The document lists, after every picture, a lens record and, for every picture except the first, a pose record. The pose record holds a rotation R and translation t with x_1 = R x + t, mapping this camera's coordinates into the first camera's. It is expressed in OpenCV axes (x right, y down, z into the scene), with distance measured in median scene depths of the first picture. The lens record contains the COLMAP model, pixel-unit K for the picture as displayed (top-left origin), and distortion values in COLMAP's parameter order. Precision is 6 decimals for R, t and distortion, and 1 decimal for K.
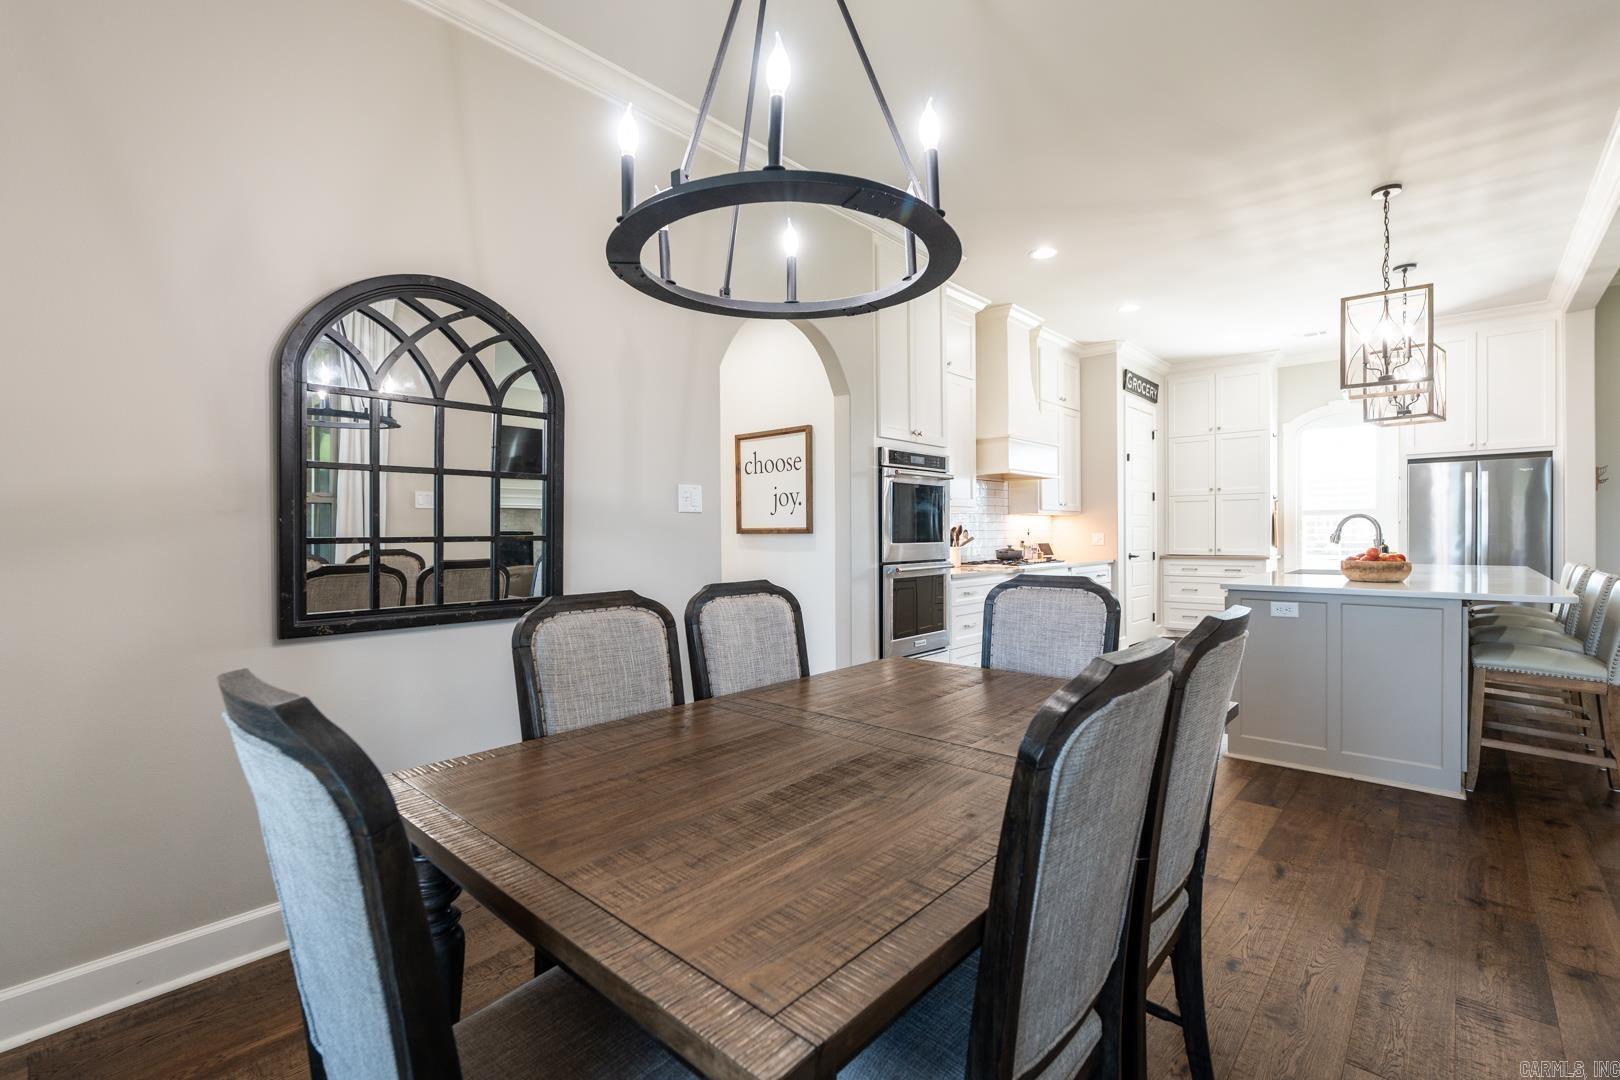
lens RADIAL K [[724.5, 0, 810.0], [0, 724.5, 540.0], [0, 0, 1]] dist [-0.000534, 0.000000]
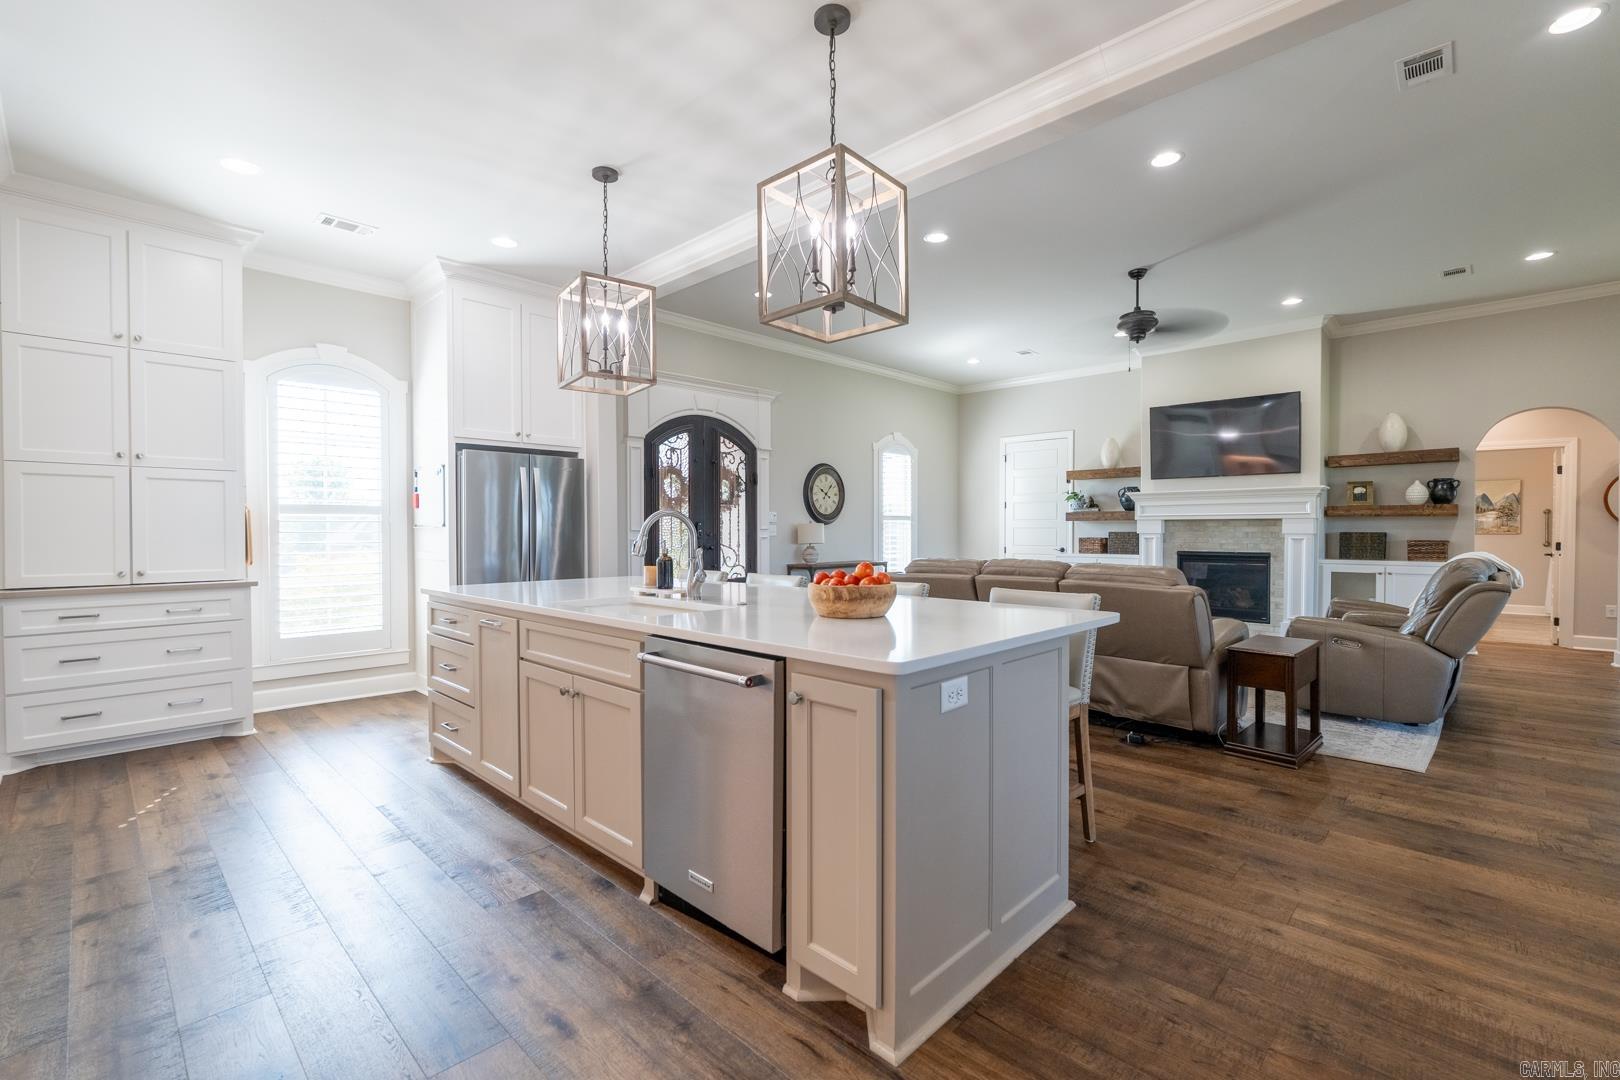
lens RADIAL K [[707.9, 0, 810.0], [0, 707.9, 540.0], [0, 0, 1]] dist [-0.007286, 0.000155]
pose [[0.036208, -0.007314, 0.999318, 0.152571], [0.014560, 0.999871, 0.006790, -0.014176], [-0.999238, 0.014304, 0.036310, 1.003756]]
